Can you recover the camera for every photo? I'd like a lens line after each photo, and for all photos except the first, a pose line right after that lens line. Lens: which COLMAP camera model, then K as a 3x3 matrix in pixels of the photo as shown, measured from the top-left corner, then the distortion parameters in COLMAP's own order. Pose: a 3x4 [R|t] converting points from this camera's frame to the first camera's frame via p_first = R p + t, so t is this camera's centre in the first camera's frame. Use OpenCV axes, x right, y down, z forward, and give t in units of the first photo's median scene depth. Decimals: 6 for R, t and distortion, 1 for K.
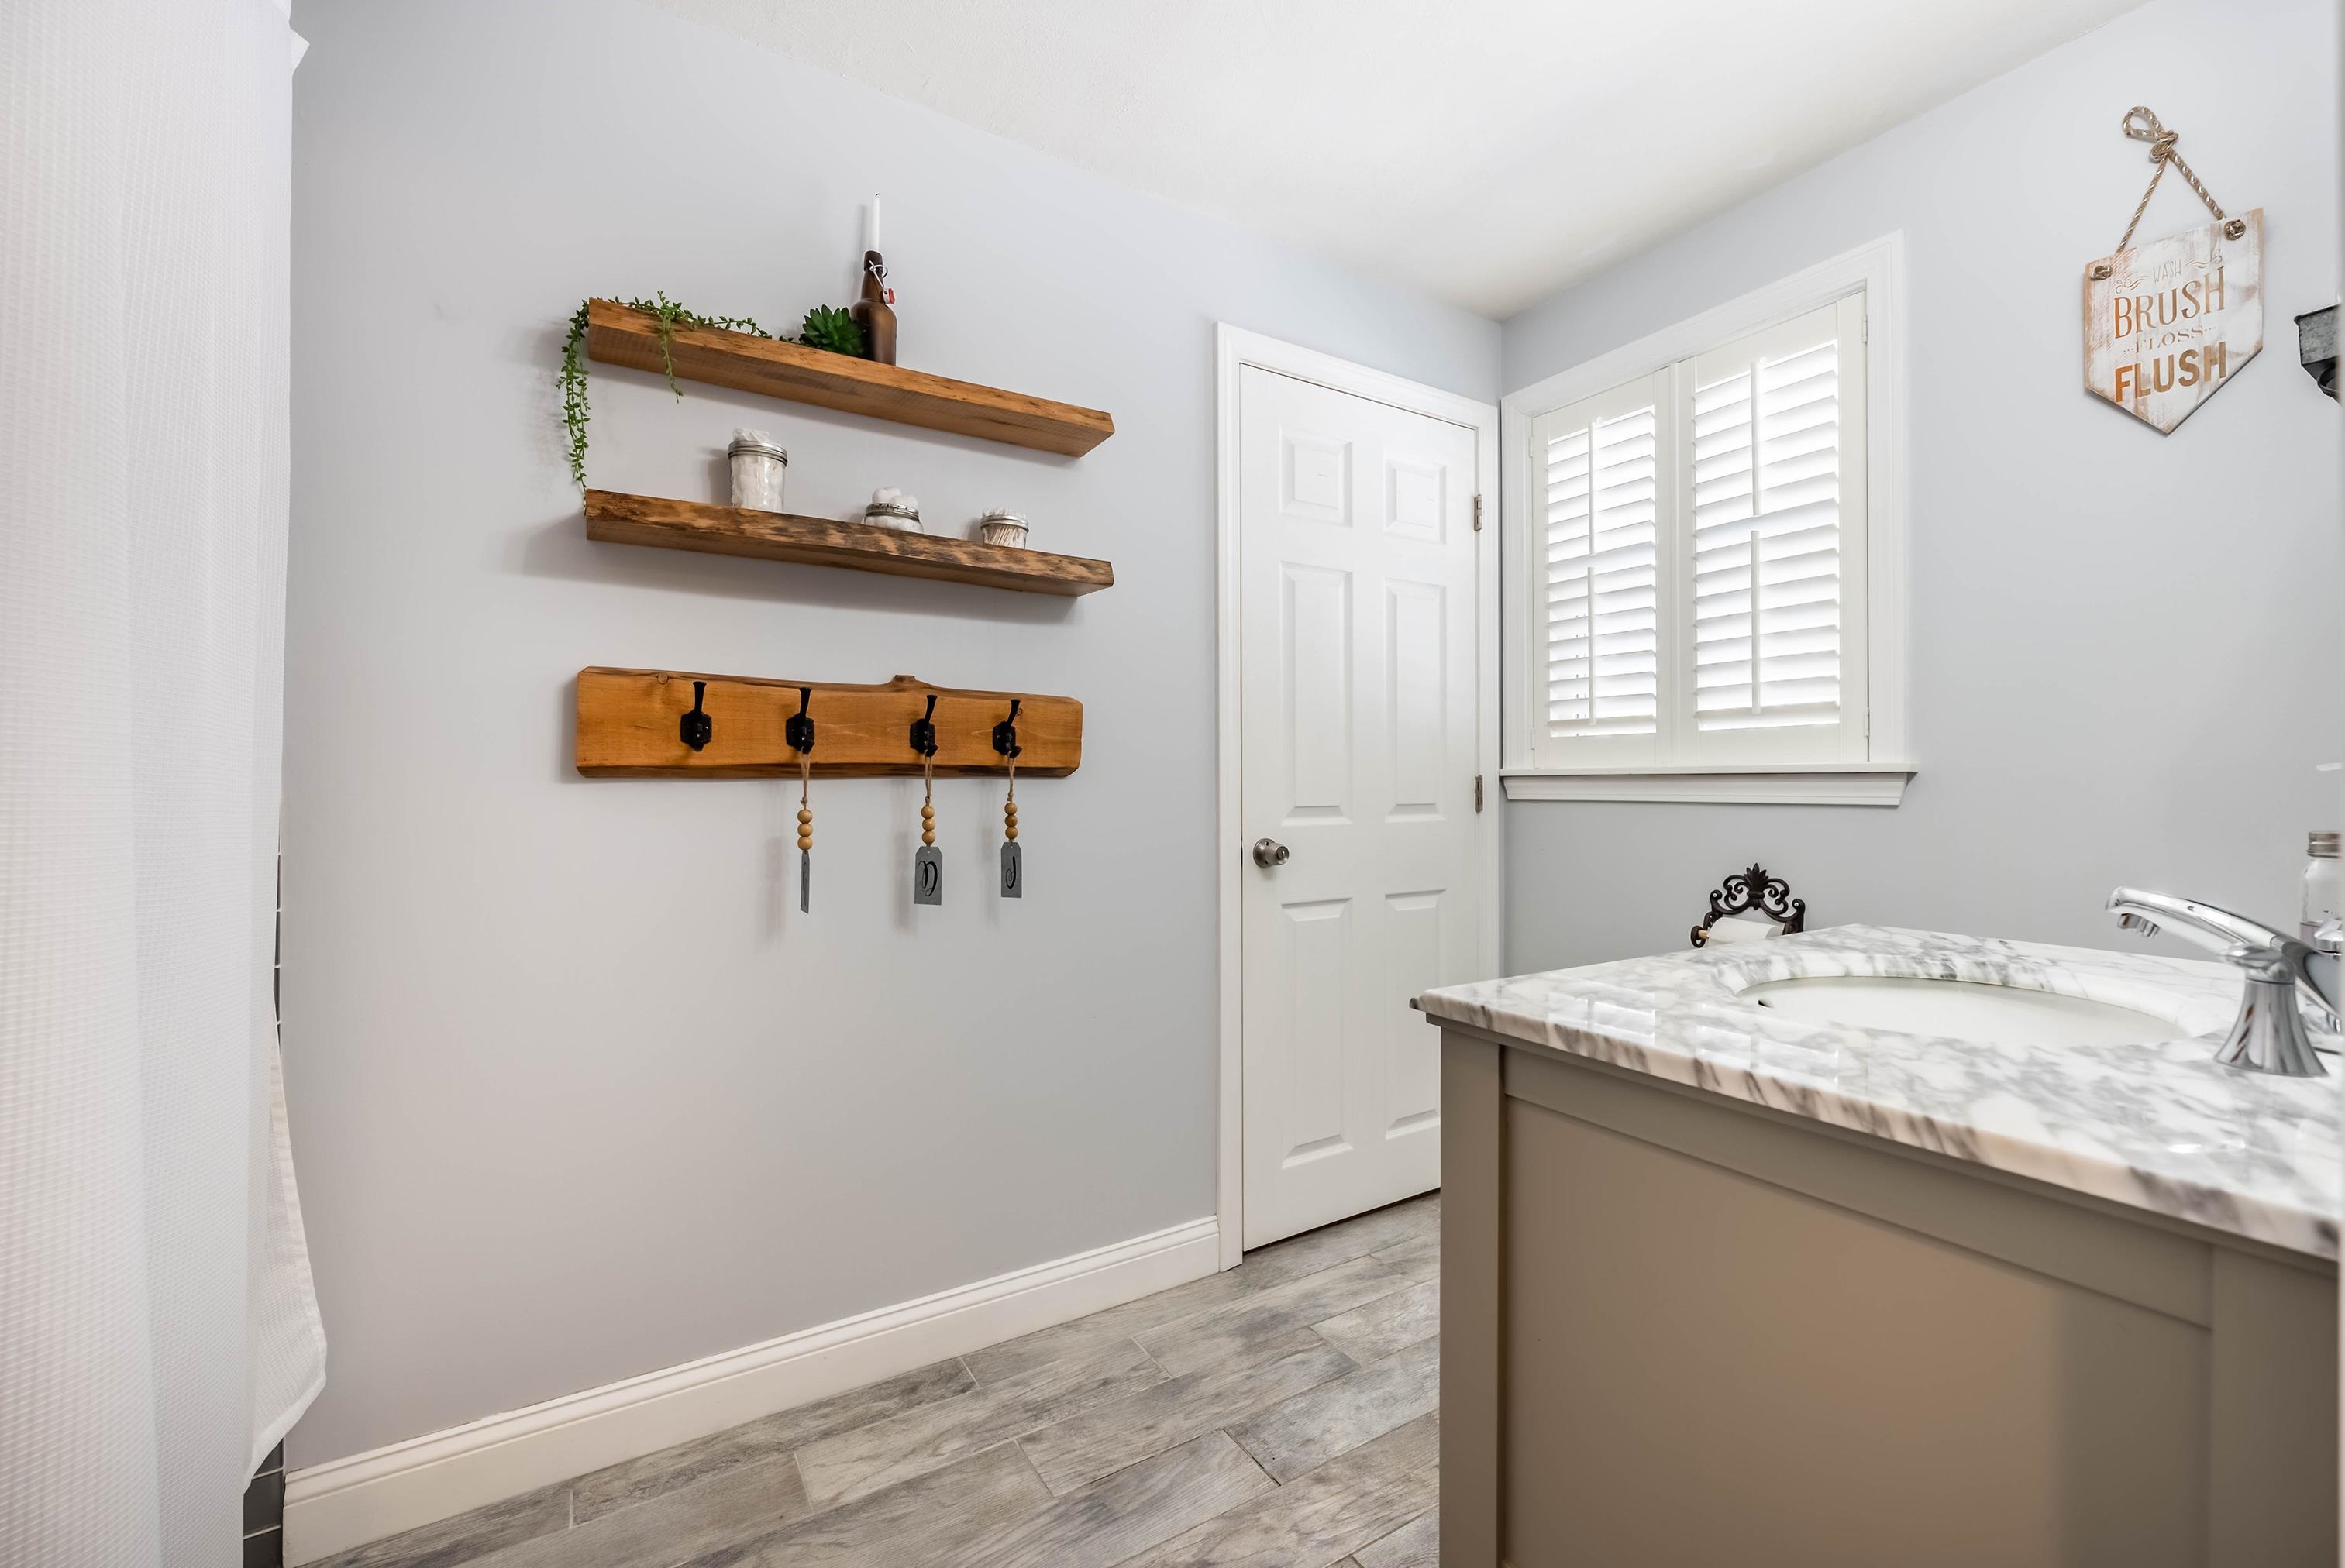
lens RADIAL K [[950.0, 0, 1173.8], [0, 950.0, 780.7], [0, 0, 1]] dist [-0.007059, 0.000967]
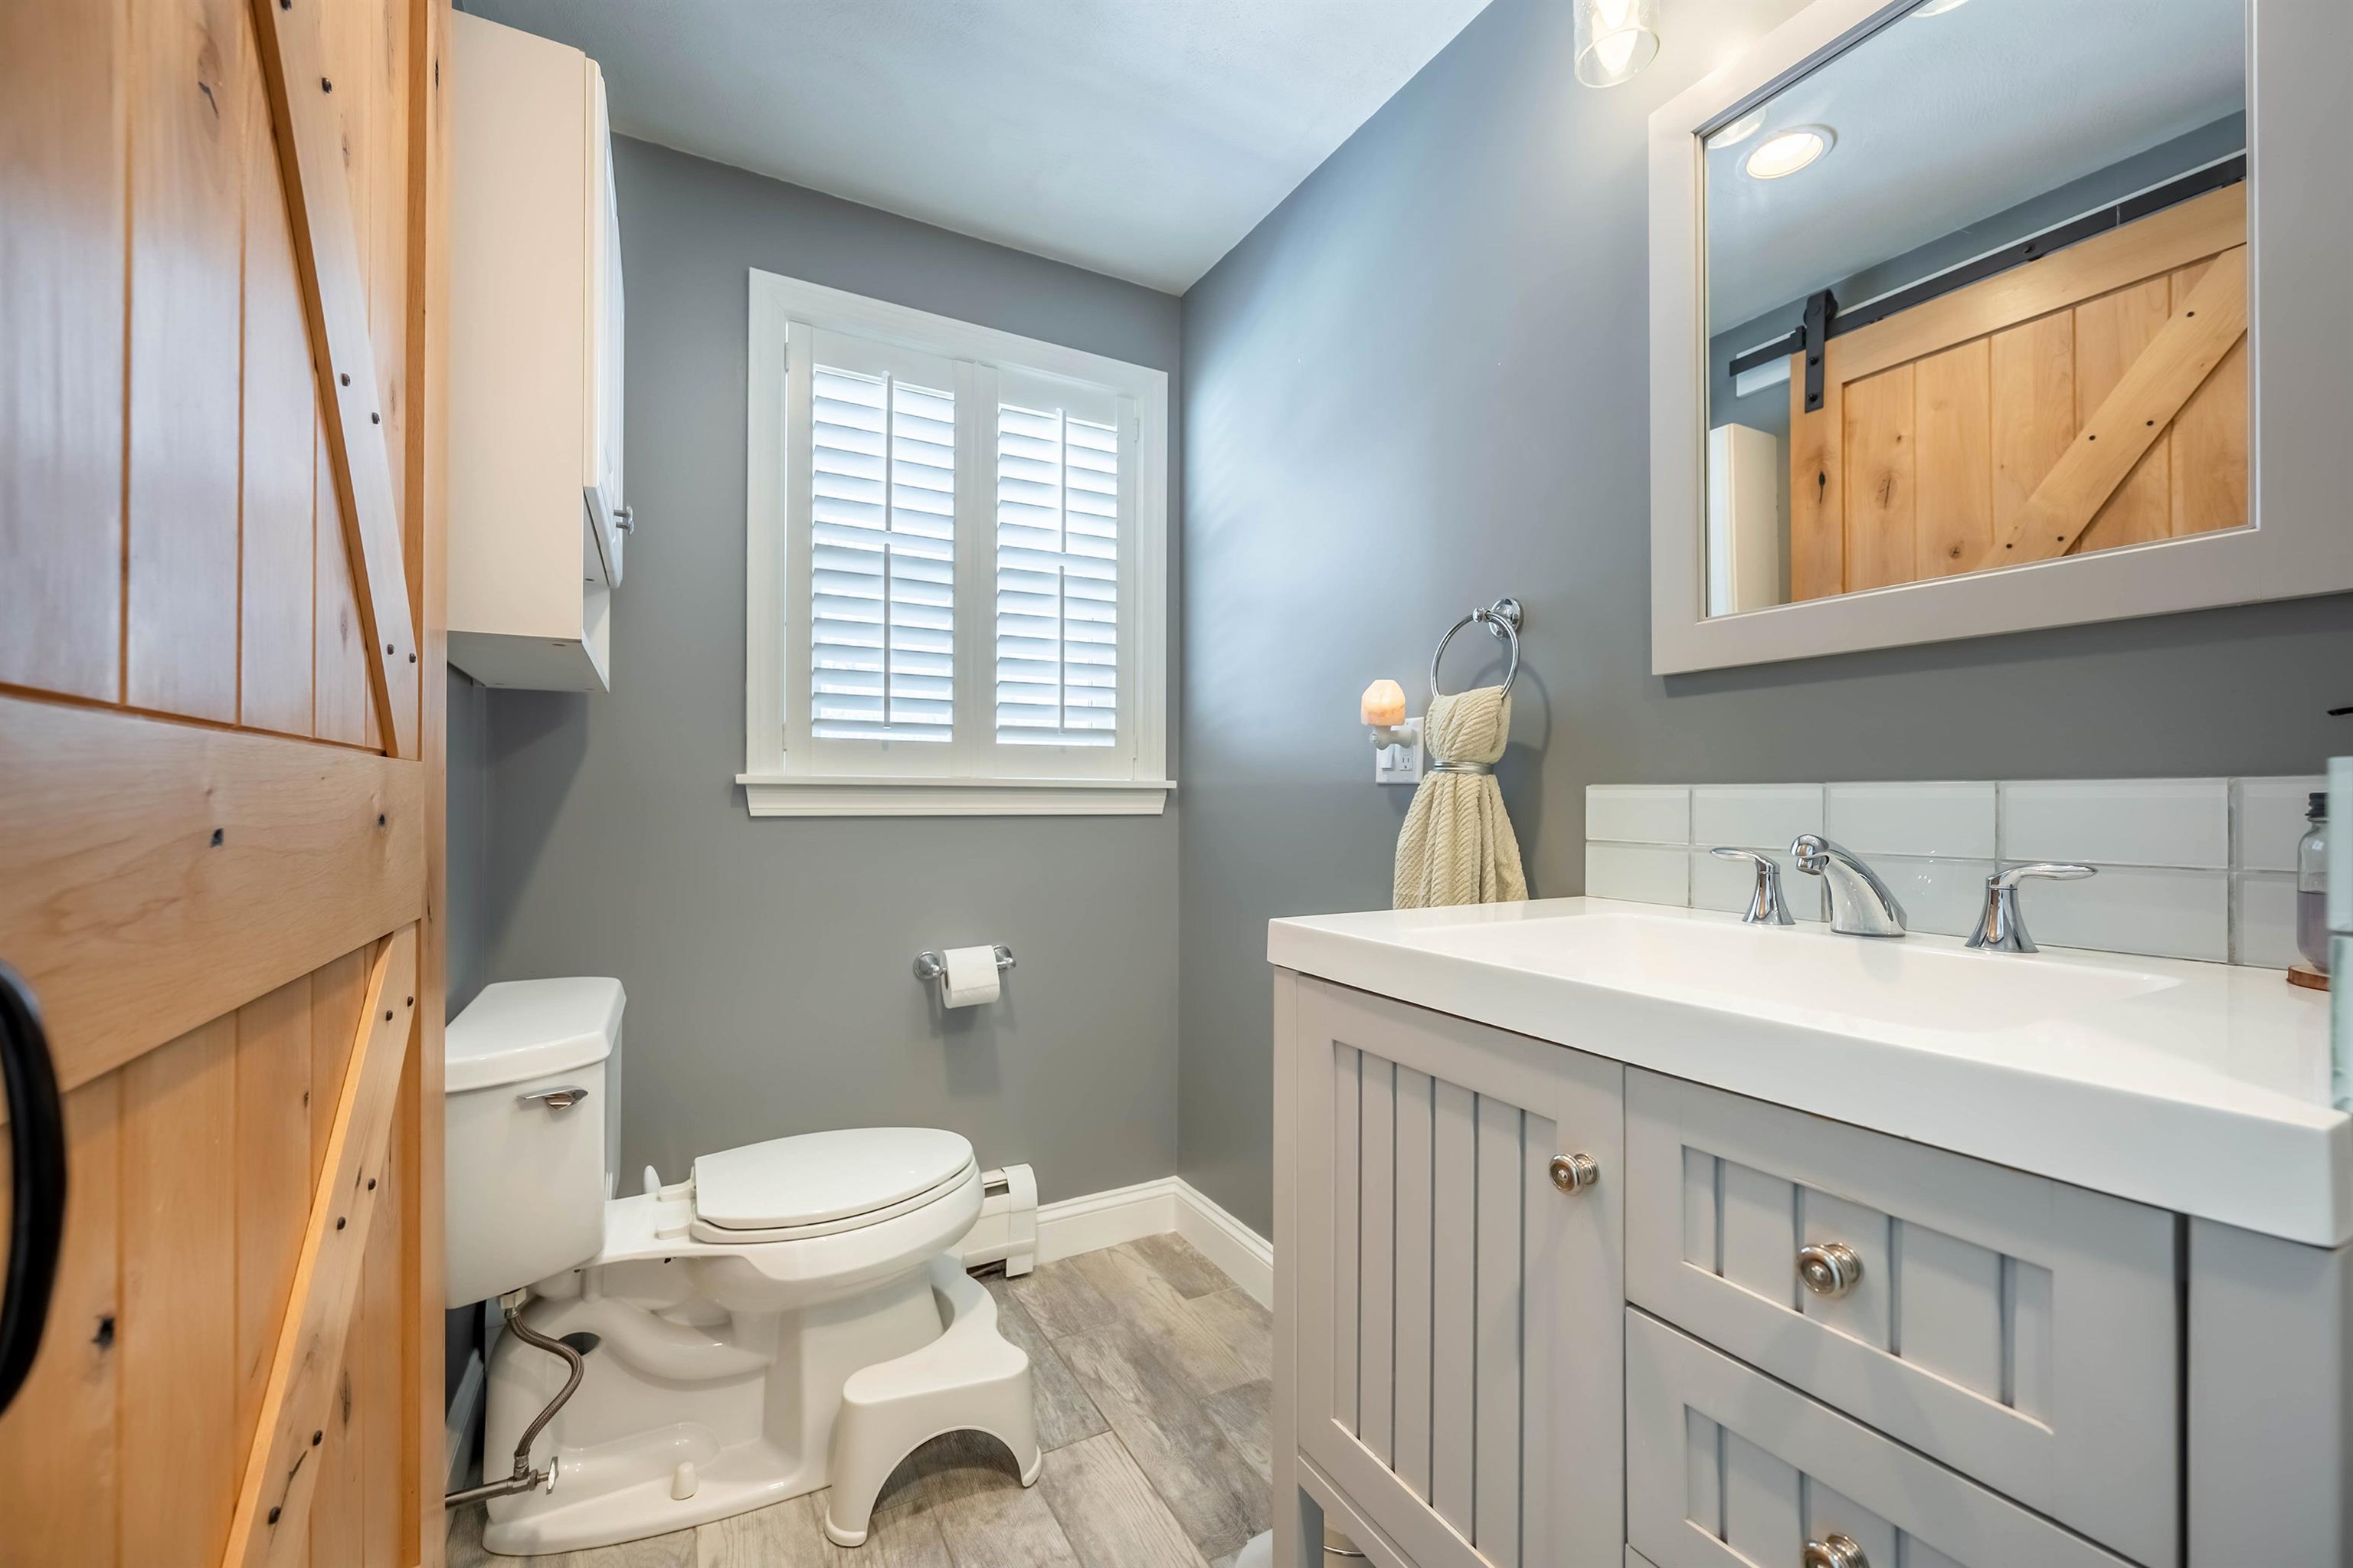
lens RADIAL K [[953.4, 0, 1178.2], [0, 953.4, 795.4], [0, 0, 1]] dist [-0.007059, 0.000967]
pose [[0.042299, 0.005644, 0.999089, -0.426182], [-0.007844, 0.999955, -0.005316, 0.004973], [-0.999074, -0.007612, 0.042342, 0.731035]]
